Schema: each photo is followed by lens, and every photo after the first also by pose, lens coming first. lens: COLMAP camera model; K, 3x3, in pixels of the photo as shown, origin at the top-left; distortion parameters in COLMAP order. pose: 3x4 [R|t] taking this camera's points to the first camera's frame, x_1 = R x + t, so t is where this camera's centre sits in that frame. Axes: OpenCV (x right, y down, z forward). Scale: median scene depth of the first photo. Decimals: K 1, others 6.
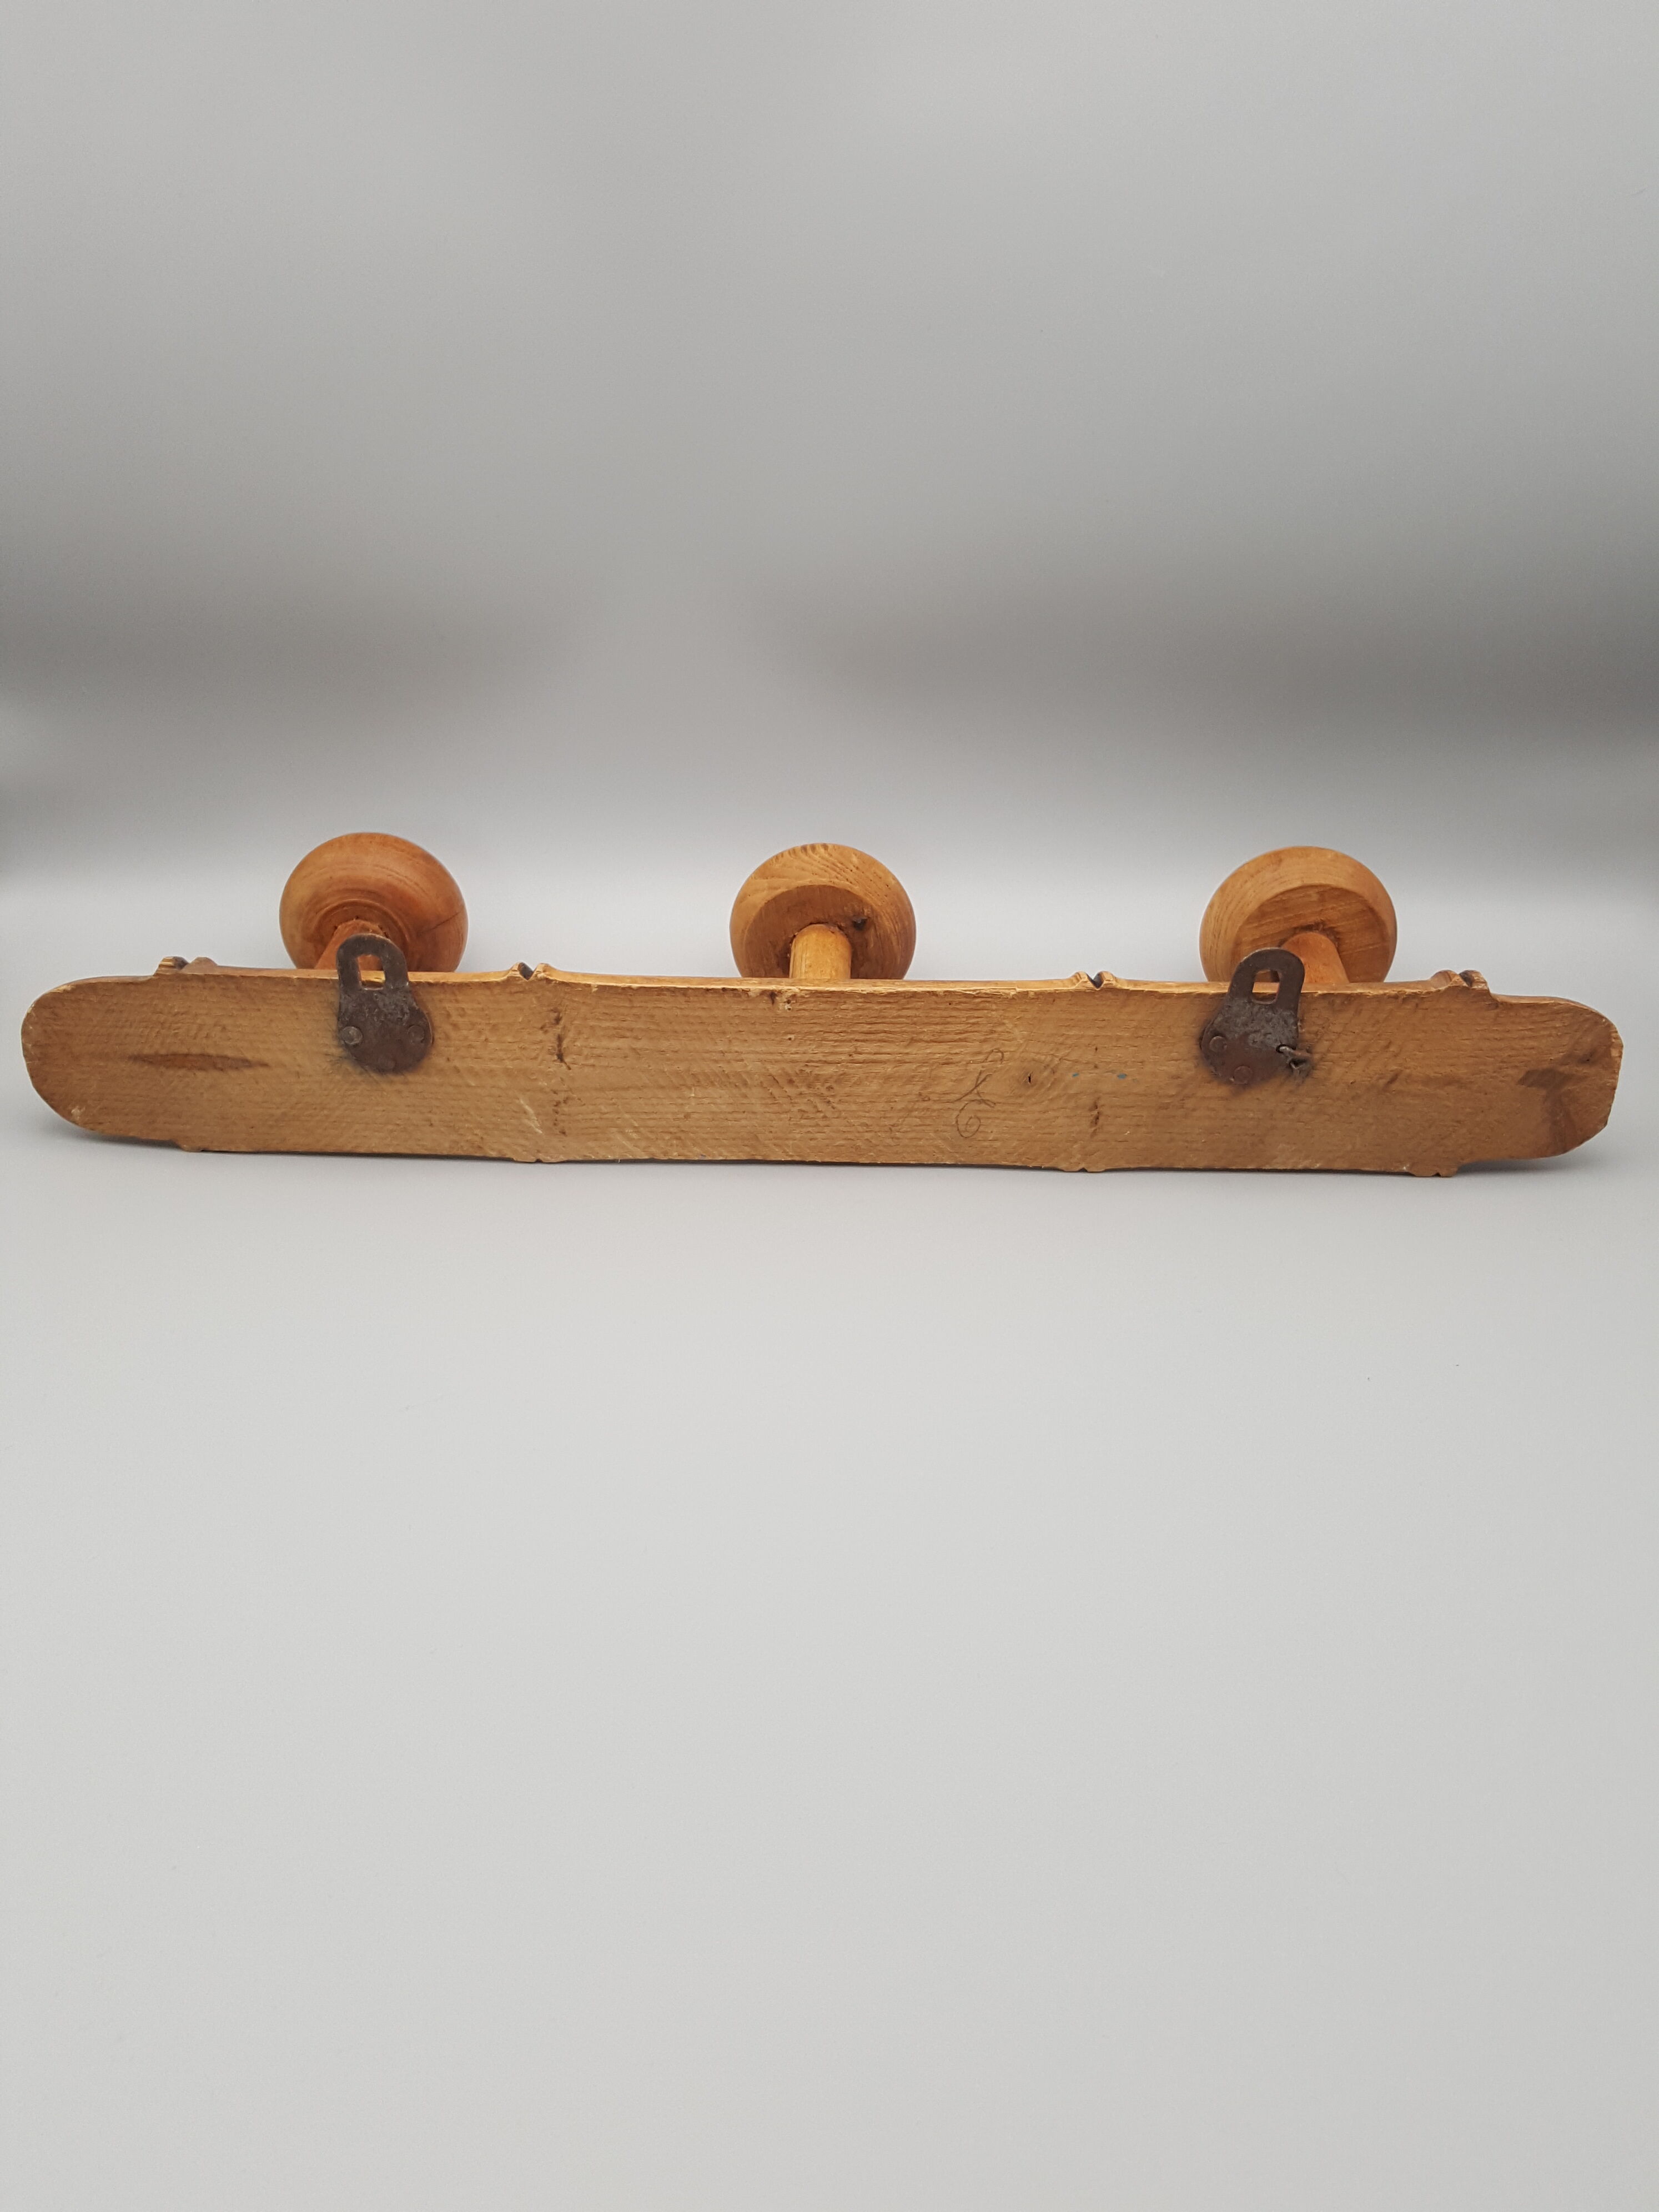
lens RADIAL K [[2218.3, 0, 846.4], [0, 2218.3, 1097.4], [0, 0, 1]] dist [0.184373, -0.557859]
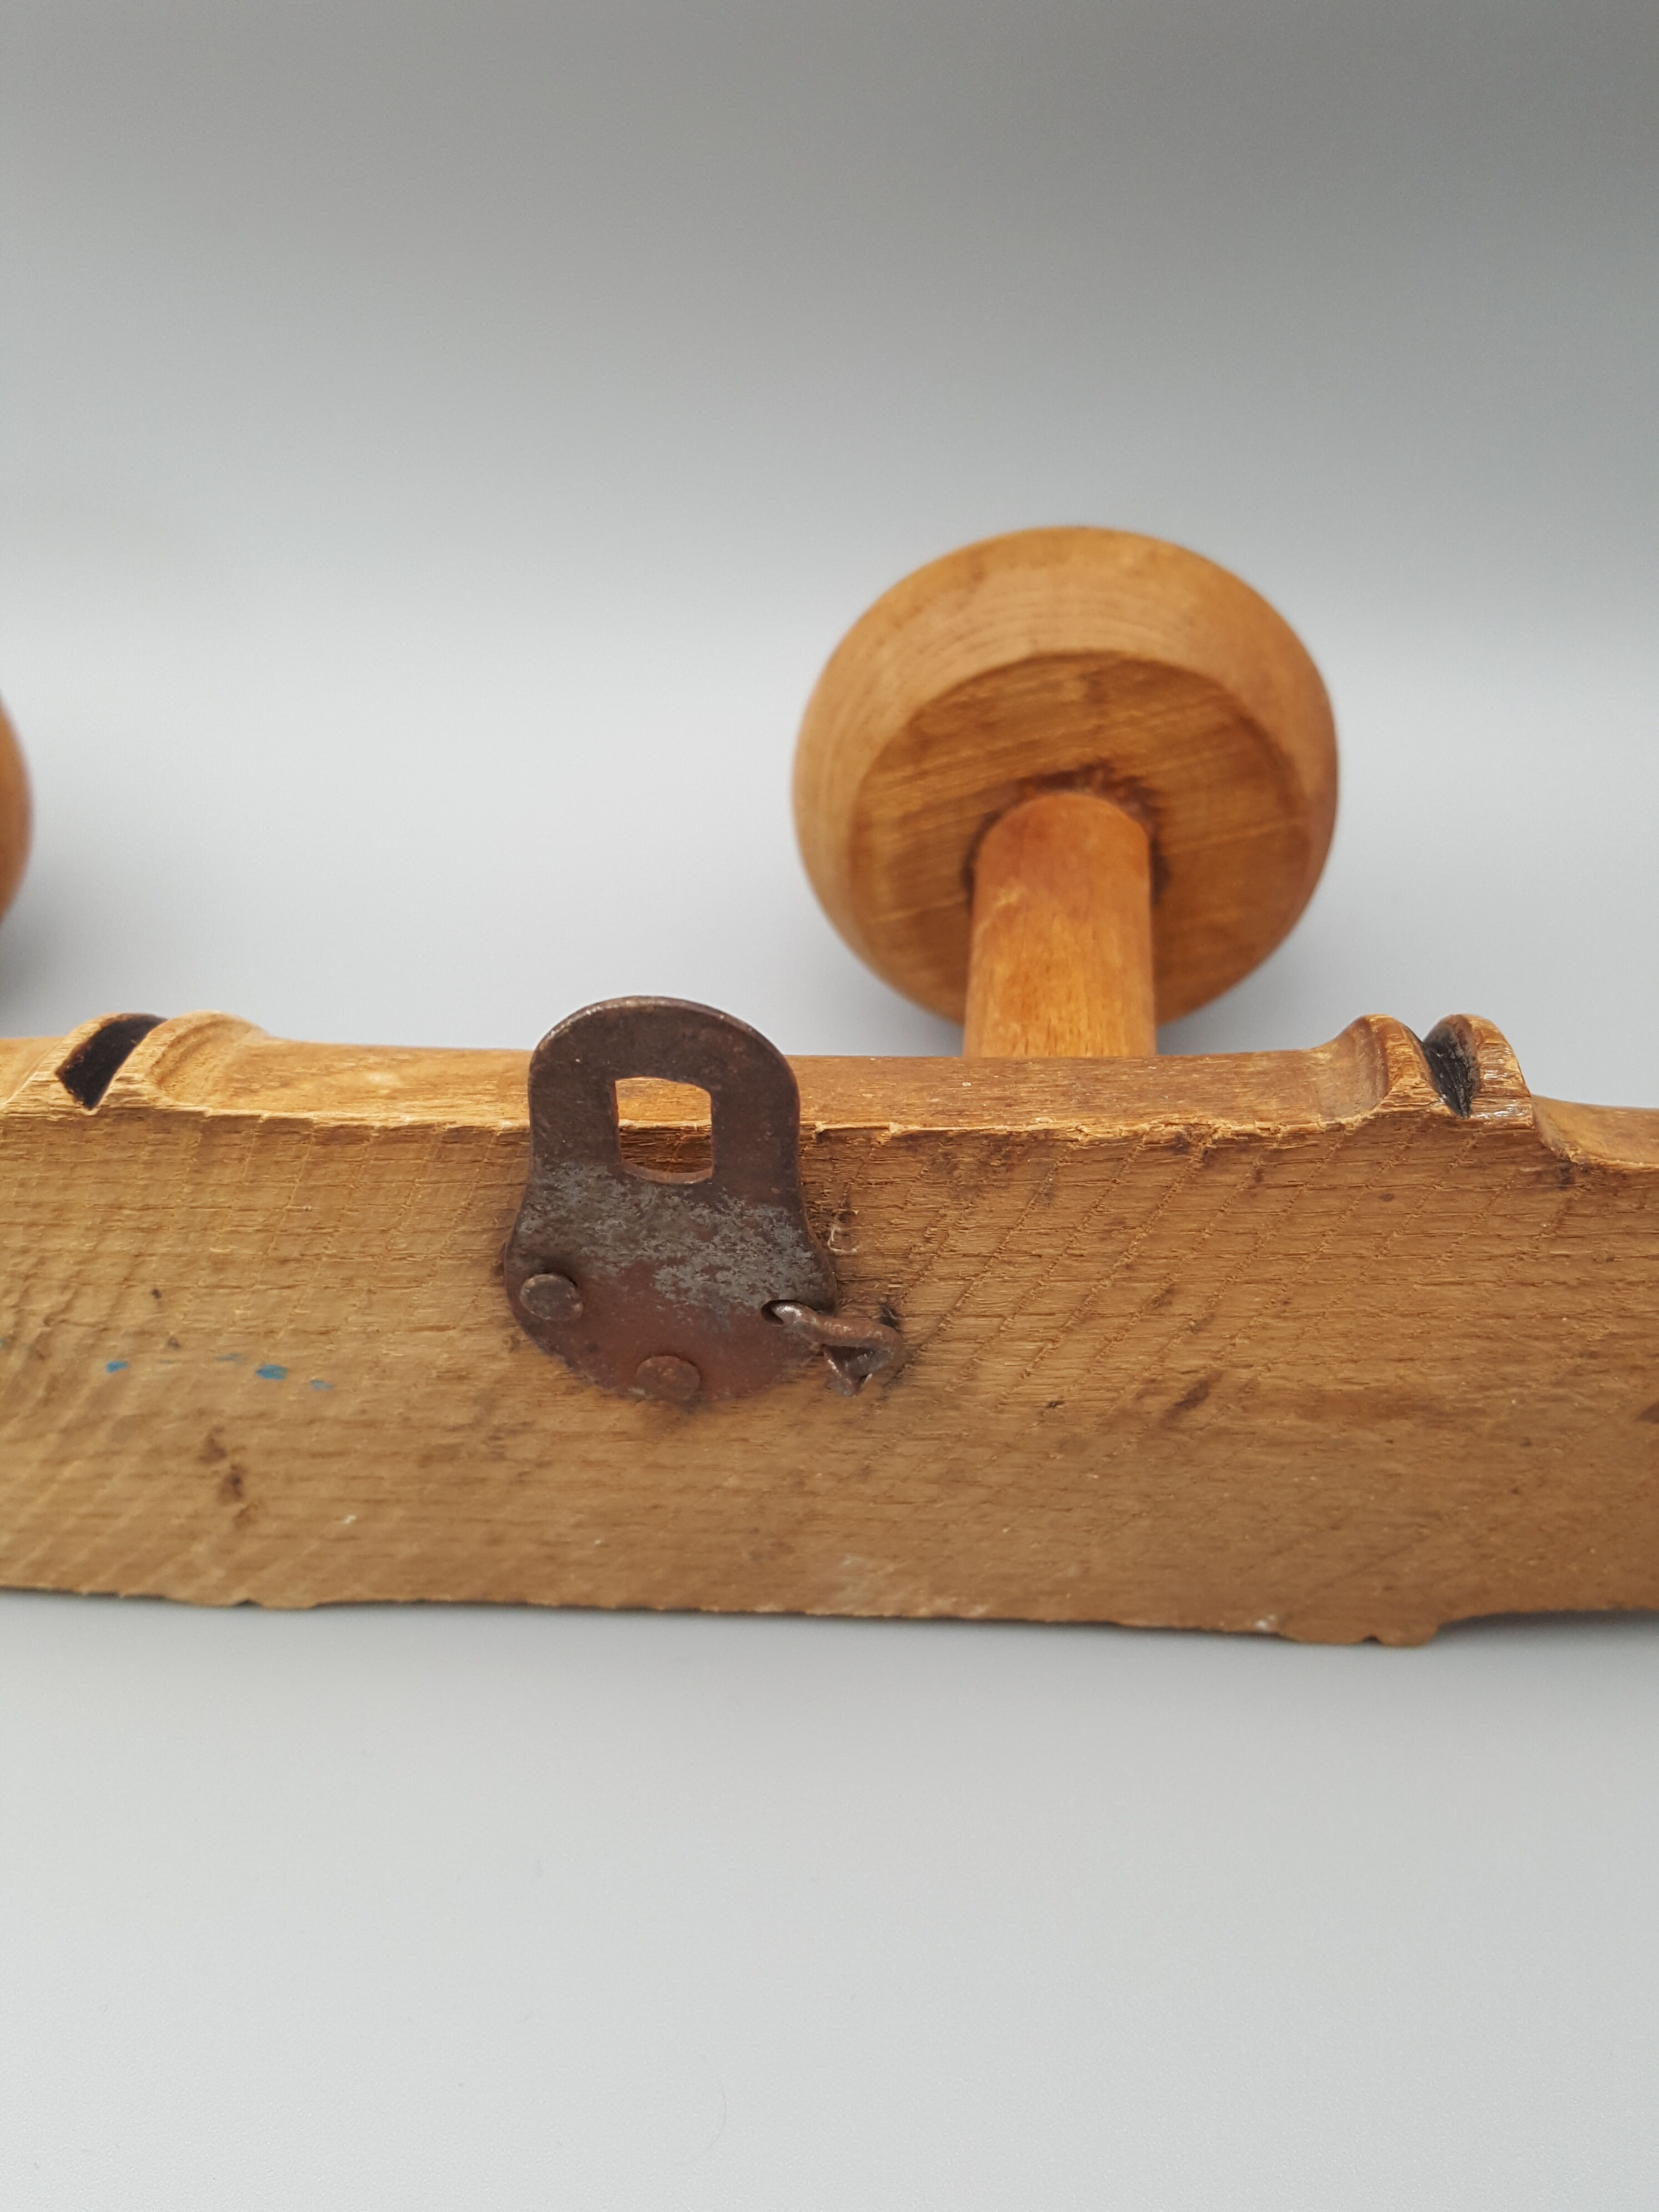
lens RADIAL K [[2218.3, 0, 846.4], [0, 2218.3, 1097.4], [0, 0, 1]] dist [0.184373, -0.557859]
pose [[0.995464, 0.005419, -0.094987, 0.221724], [0.010718, 0.985634, 0.168552, -0.092008], [0.094536, -0.168806, 0.981105, 0.706060]]
